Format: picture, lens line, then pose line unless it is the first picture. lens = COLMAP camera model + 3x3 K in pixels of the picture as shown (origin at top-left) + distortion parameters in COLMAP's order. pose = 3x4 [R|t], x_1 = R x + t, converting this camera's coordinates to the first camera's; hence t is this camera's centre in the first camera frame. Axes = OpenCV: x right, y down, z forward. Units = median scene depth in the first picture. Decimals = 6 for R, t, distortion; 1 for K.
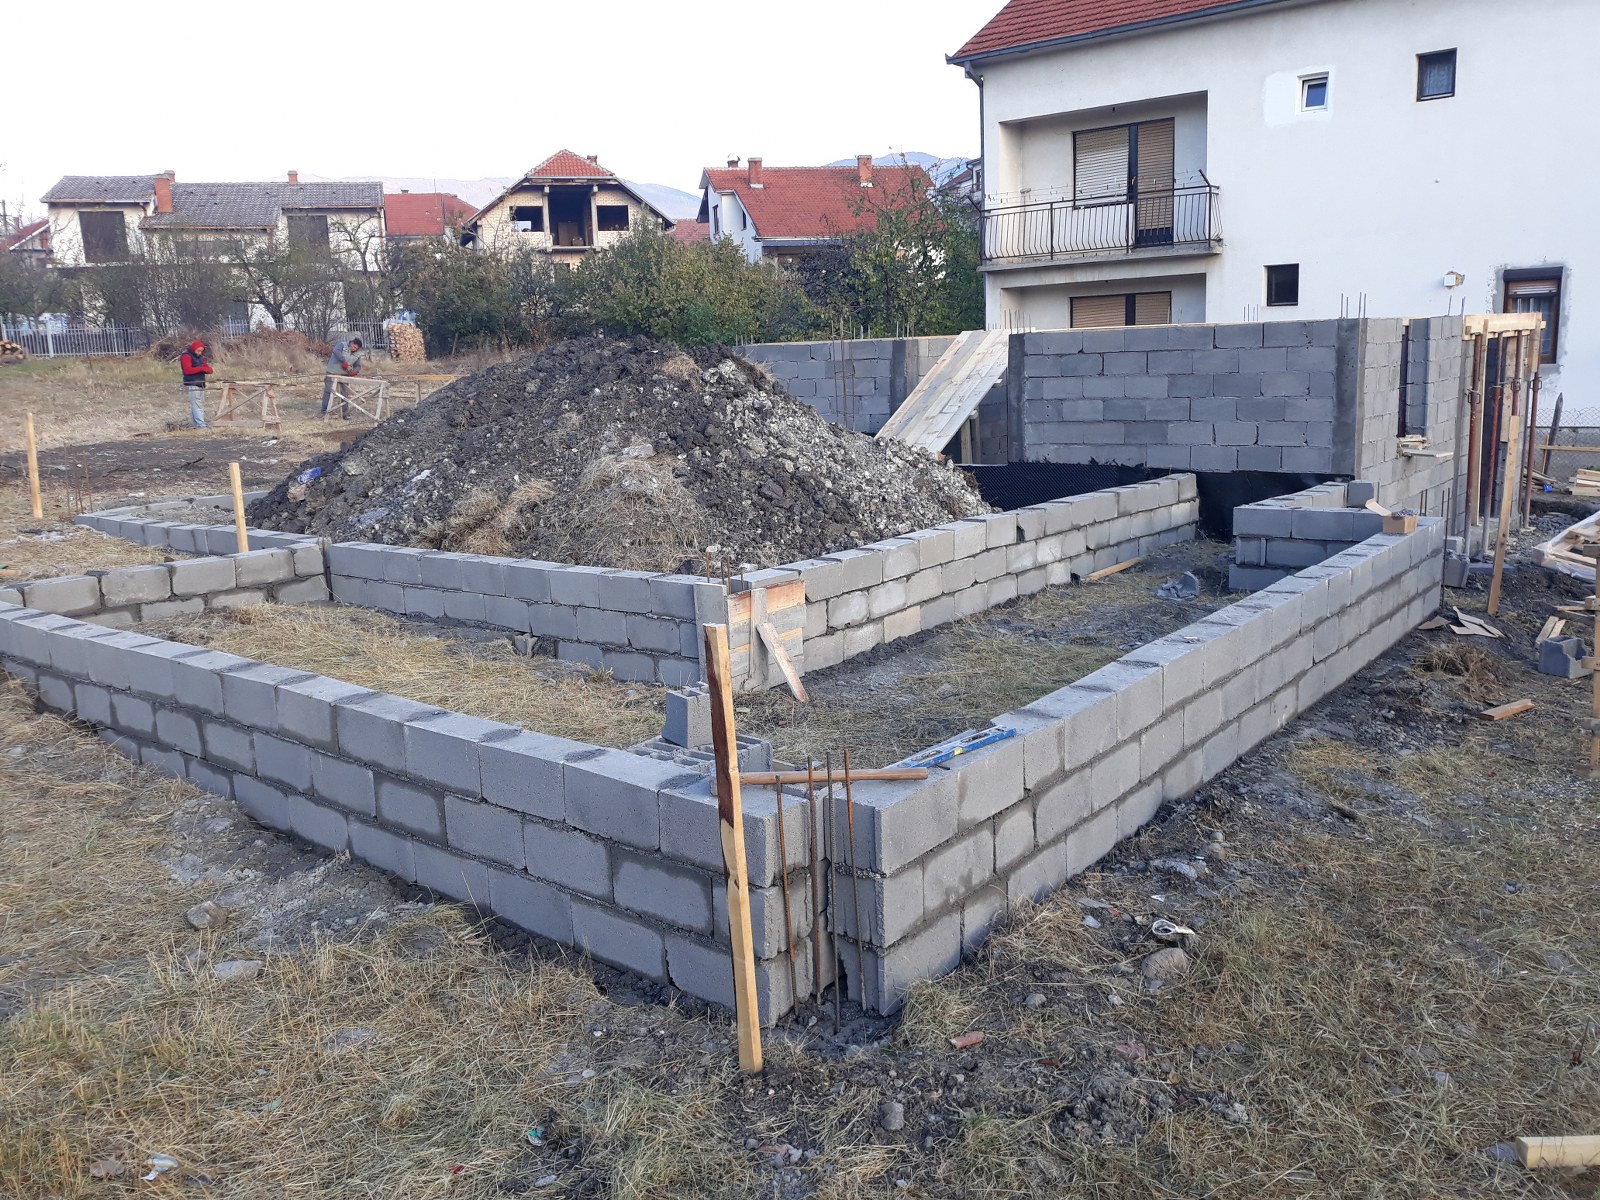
lens RADIAL K [[1333.5, 0, 796.2], [0, 1333.5, 591.8], [0, 0, 1]] dist [0.000723, -0.008107]
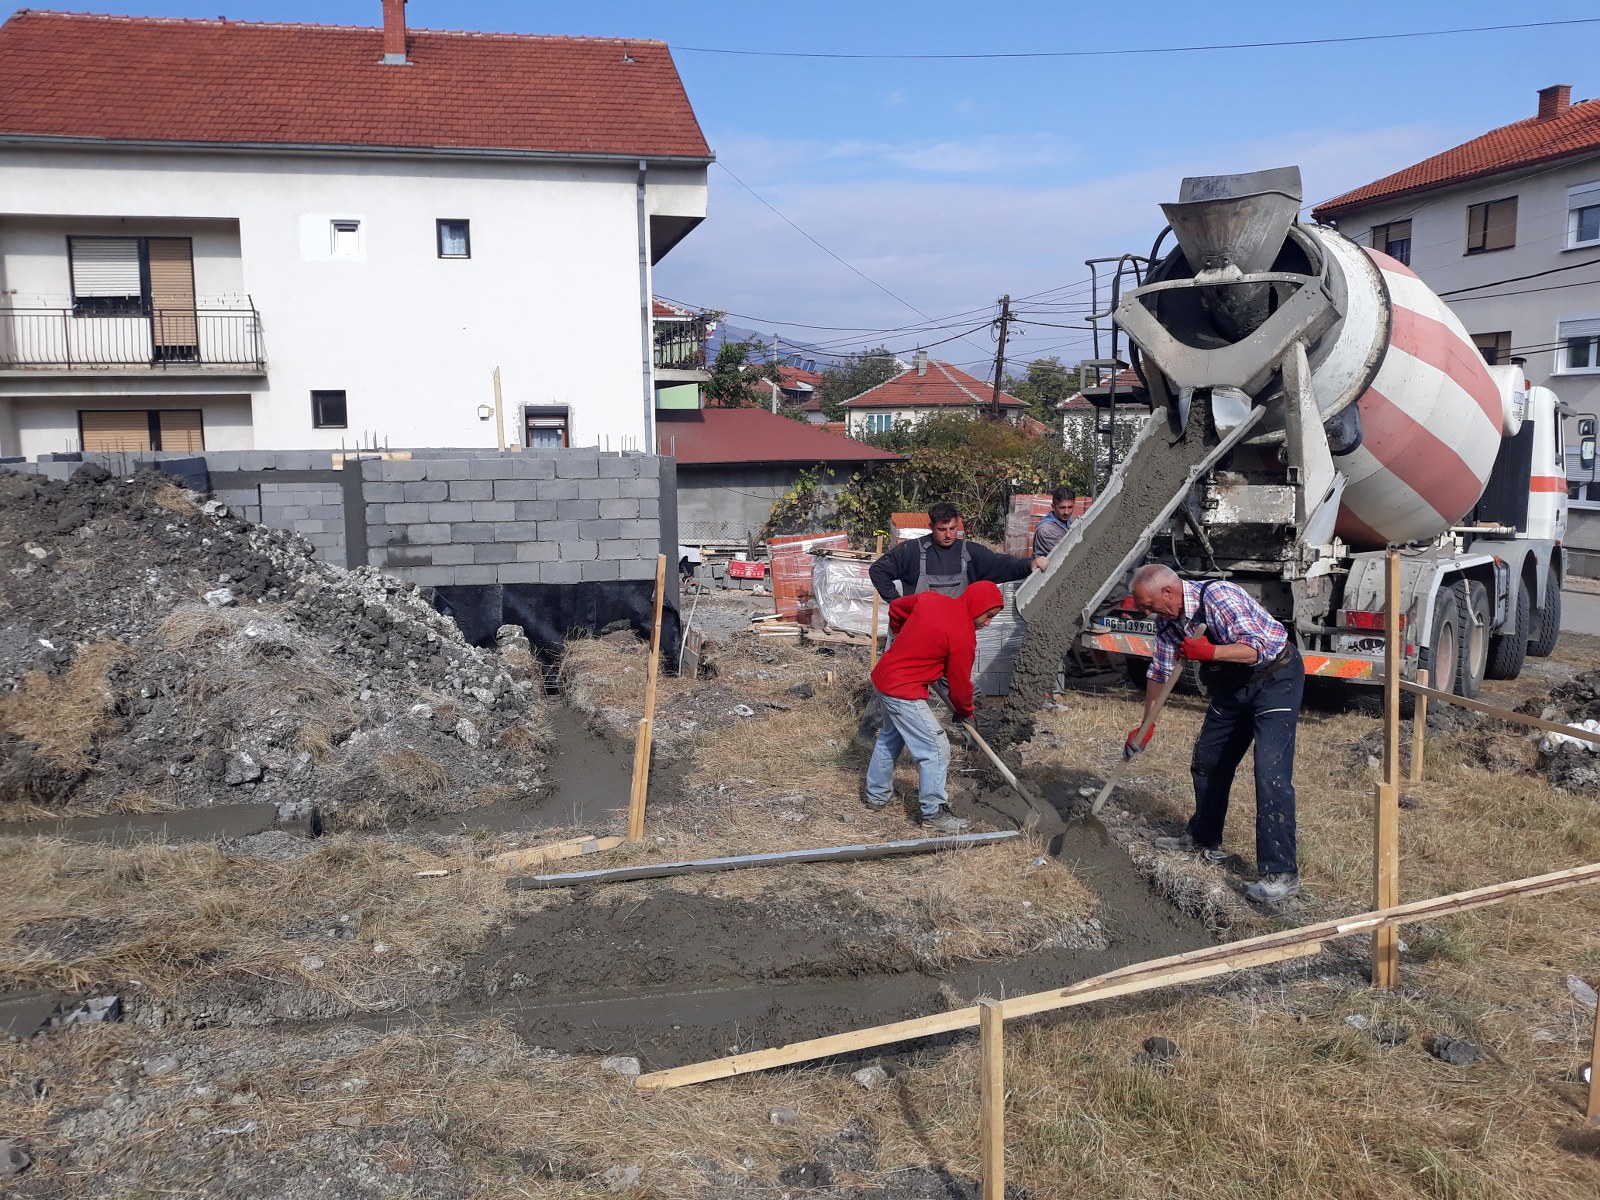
lens RADIAL K [[1316.6, 0, 801.5], [0, 1316.6, 600.3], [0, 0, 1]] dist [0.039201, -0.081243]
pose [[0.630364, -0.071980, 0.772955, -0.217822], [0.128309, 0.991658, -0.012293, -0.016468], [-0.765623, 0.106926, 0.634341, 0.053703]]
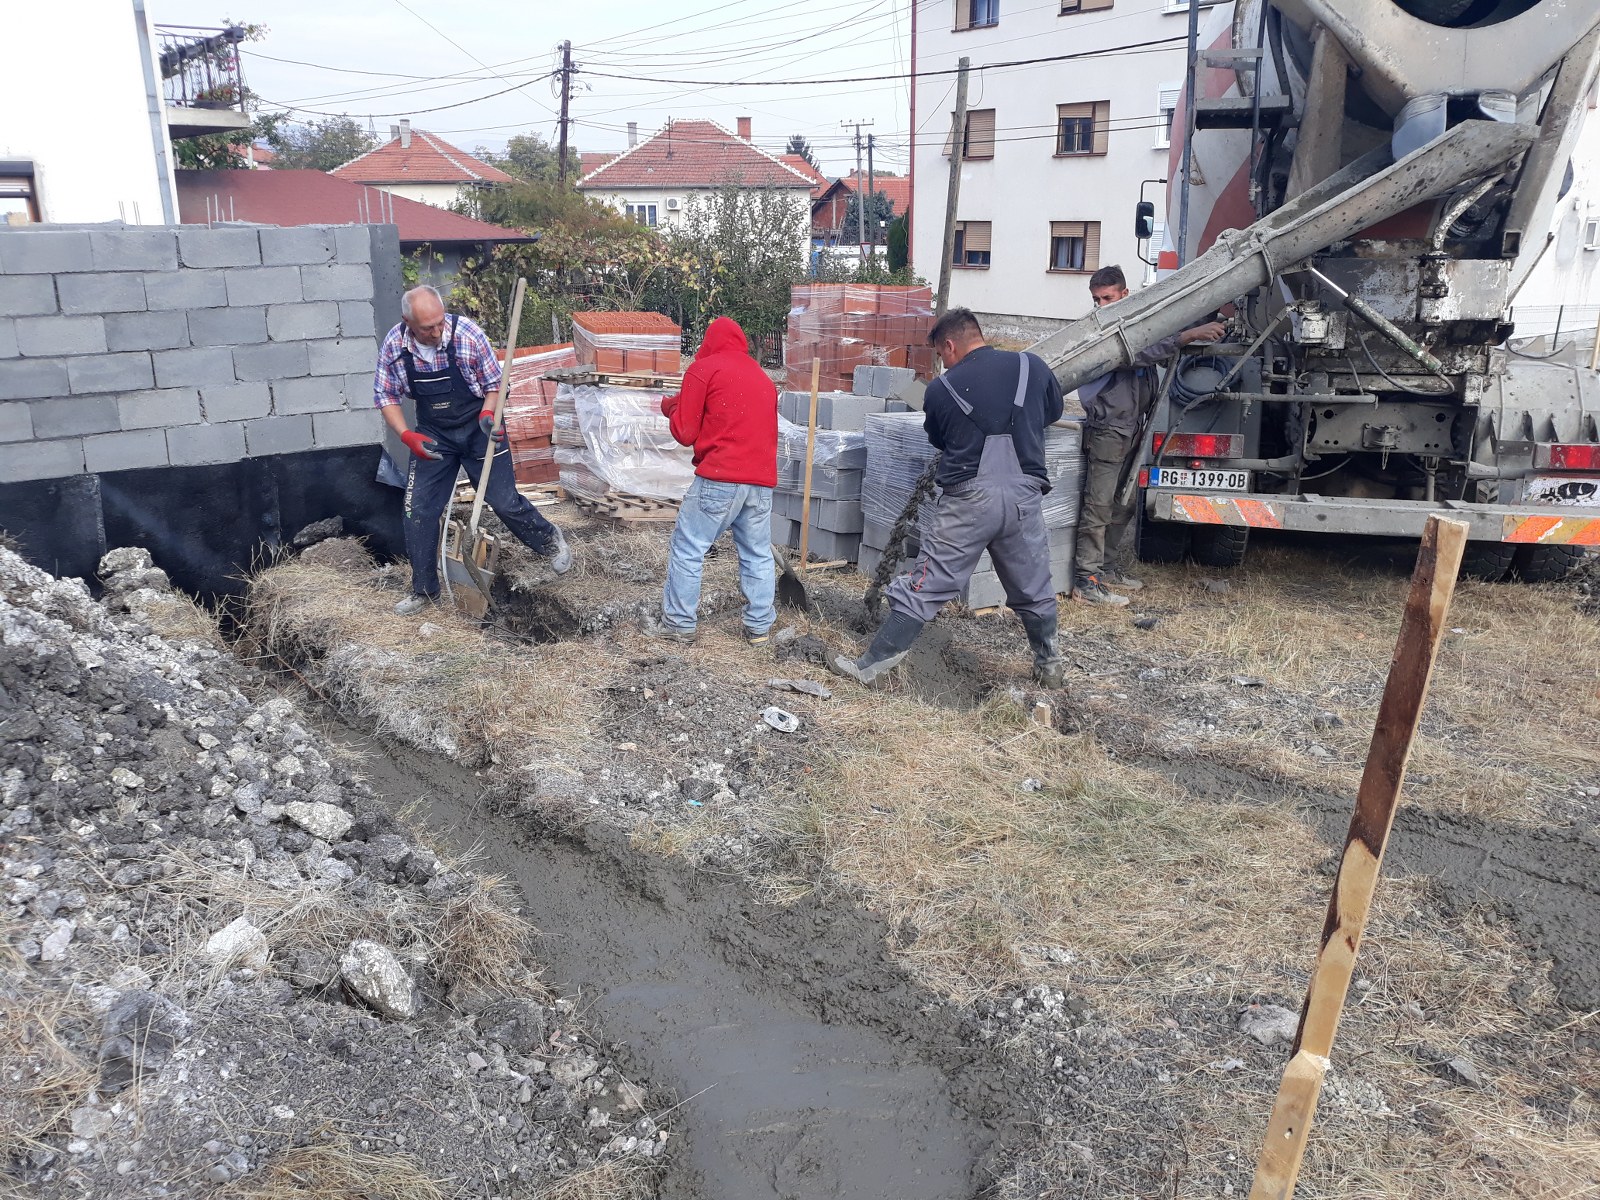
lens RADIAL K [[1333.5, 0, 796.2], [0, 1333.5, 591.8], [0, 0, 1]] dist [0.000723, -0.008107]
pose [[0.285071, -0.233762, 0.929565, -0.101826], [0.173048, 0.966421, 0.189961, -0.051536], [-0.942756, 0.106707, 0.315950, 0.270752]]
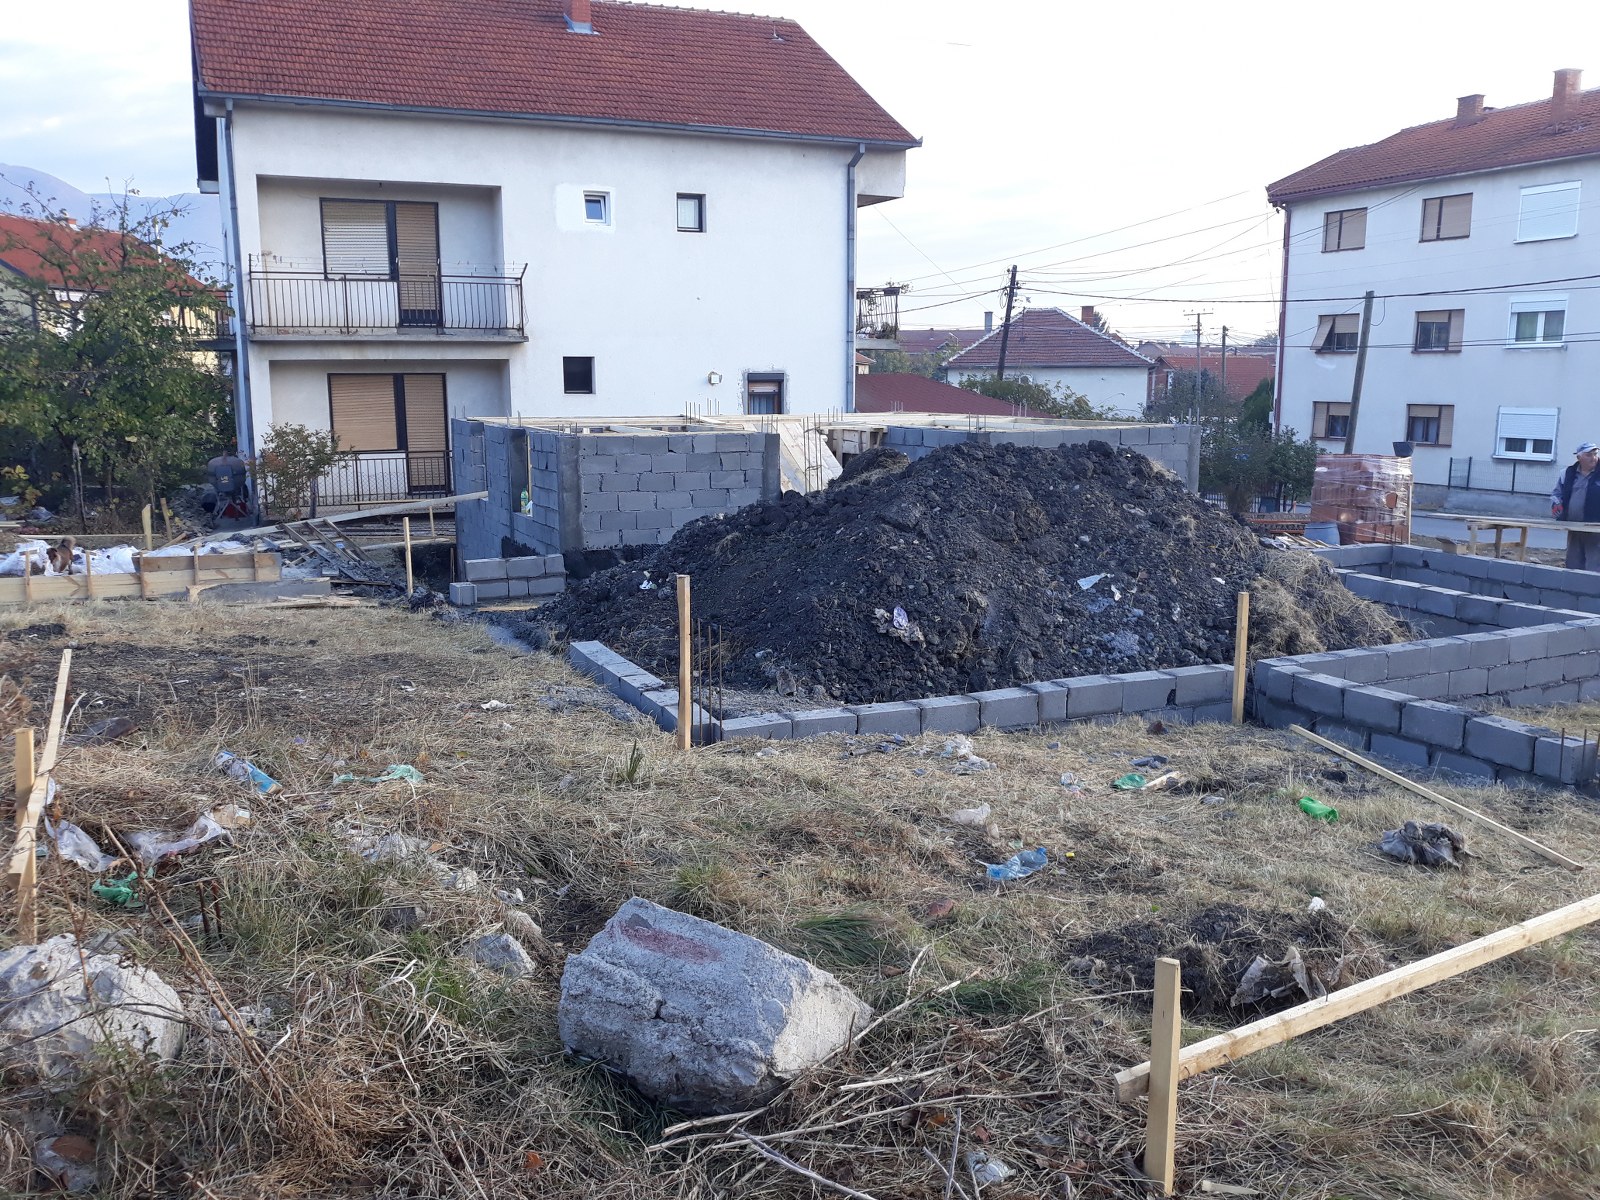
lens RADIAL K [[1327.4, 0, 799.6], [0, 1327.4, 580.9], [0, 0, 1]] dist [0.005619, -0.009346]
pose [[0.463399, -0.102155, 0.880242, -0.514842], [0.147260, 0.988399, 0.037182, -0.072683], [-0.873828, 0.112394, 0.473066, 0.327779]]
